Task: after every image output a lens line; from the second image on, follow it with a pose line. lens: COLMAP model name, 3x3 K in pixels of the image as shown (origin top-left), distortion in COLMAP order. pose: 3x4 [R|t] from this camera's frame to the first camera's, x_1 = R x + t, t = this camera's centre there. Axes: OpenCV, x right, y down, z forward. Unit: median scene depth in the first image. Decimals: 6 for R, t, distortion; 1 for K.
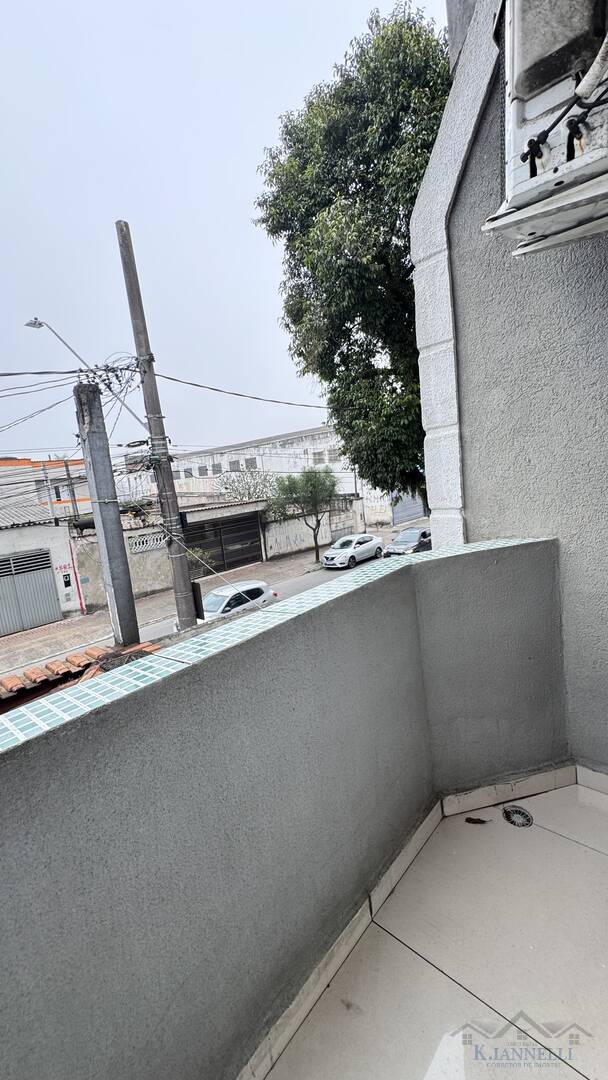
lens RADIAL K [[450.6, 0, 282.9], [0, 450.6, 535.7], [0, 0, 1]] dist [0.034455, 0.000099]
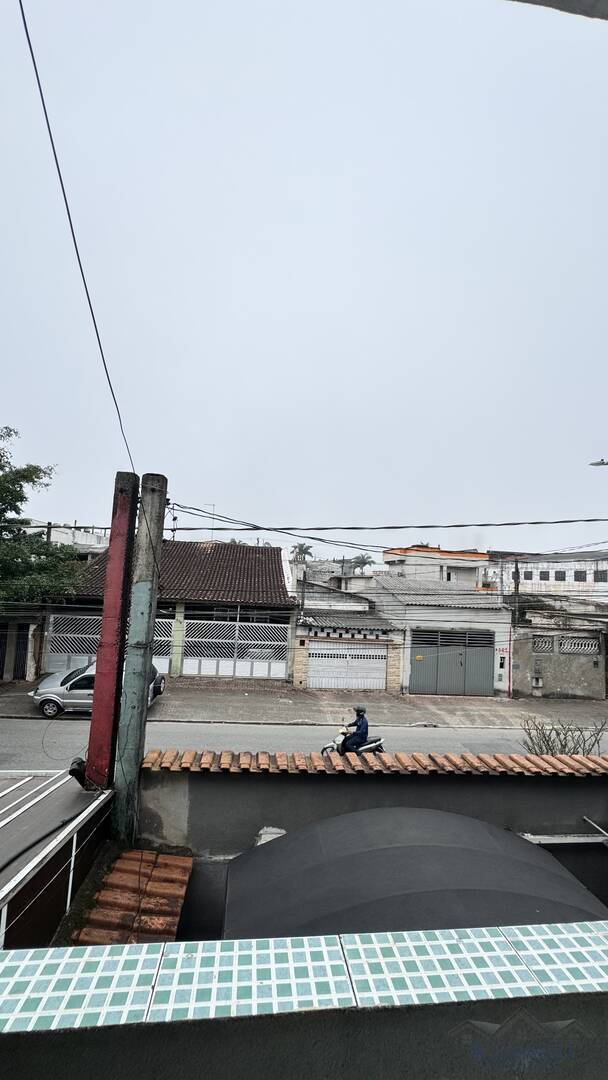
lens RADIAL K [[433.9, 0, 304.8], [0, 433.9, 540.6], [0, 0, 1]] dist [-0.001219, -0.000175]
pose [[0.758792, 0.092836, -0.644683, -0.154270], [-0.212595, 0.970882, -0.110415, 0.023610], [0.615661, 0.220838, 0.756434, -0.158872]]
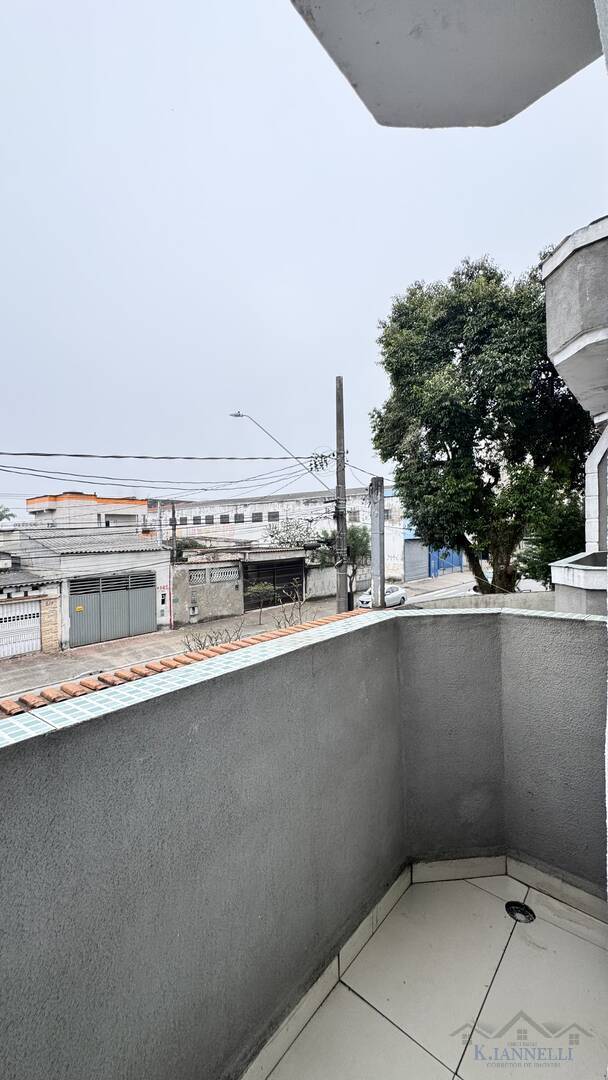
lens RADIAL K [[433.9, 0, 304.8], [0, 433.9, 540.6], [0, 0, 1]] dist [-0.001219, -0.000175]
pose [[0.994397, 0.090308, 0.054953, -0.152344], [-0.083697, 0.990111, -0.112588, 0.037060], [-0.064577, 0.107357, 0.992121, -0.162180]]
